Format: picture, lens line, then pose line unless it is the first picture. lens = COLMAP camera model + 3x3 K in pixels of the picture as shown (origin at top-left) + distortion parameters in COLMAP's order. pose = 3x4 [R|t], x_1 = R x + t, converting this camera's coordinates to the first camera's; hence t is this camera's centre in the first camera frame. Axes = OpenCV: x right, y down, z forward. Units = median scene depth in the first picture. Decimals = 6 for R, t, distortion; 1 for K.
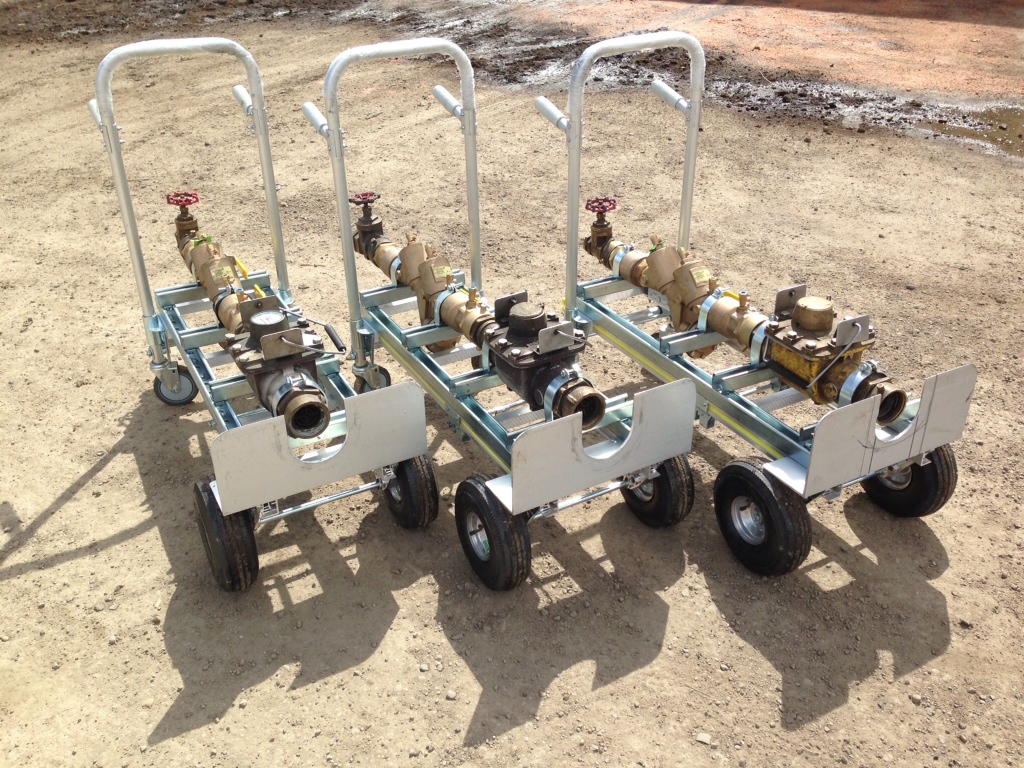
lens RADIAL K [[980.7, 0, 509.6], [0, 980.7, 387.2], [0, 0, 1]] dist [0.057626, 0.000000]
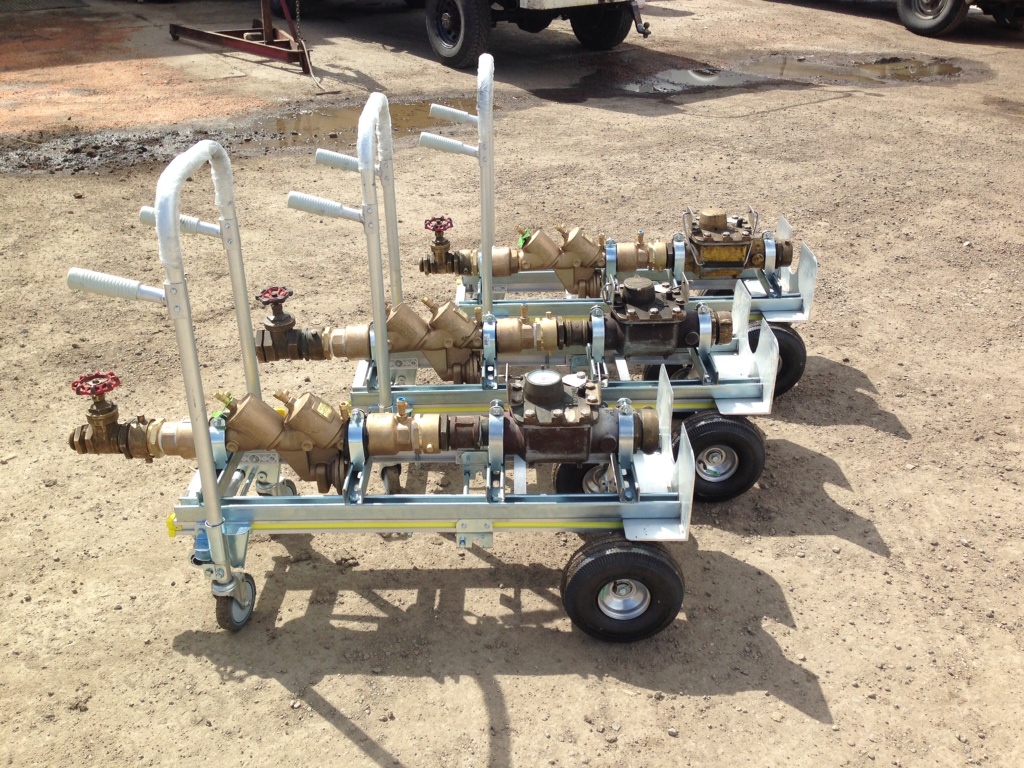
lens RADIAL K [[980.7, 0, 509.4], [0, 980.7, 380.6], [0, 0, 1]] dist [0.057626, 0.000000]
pose [[0.437837, -0.394775, 0.807745, -0.999489], [0.433001, 0.879967, 0.195365, -0.261808], [-0.787914, 0.264217, 0.556220, 0.473872]]
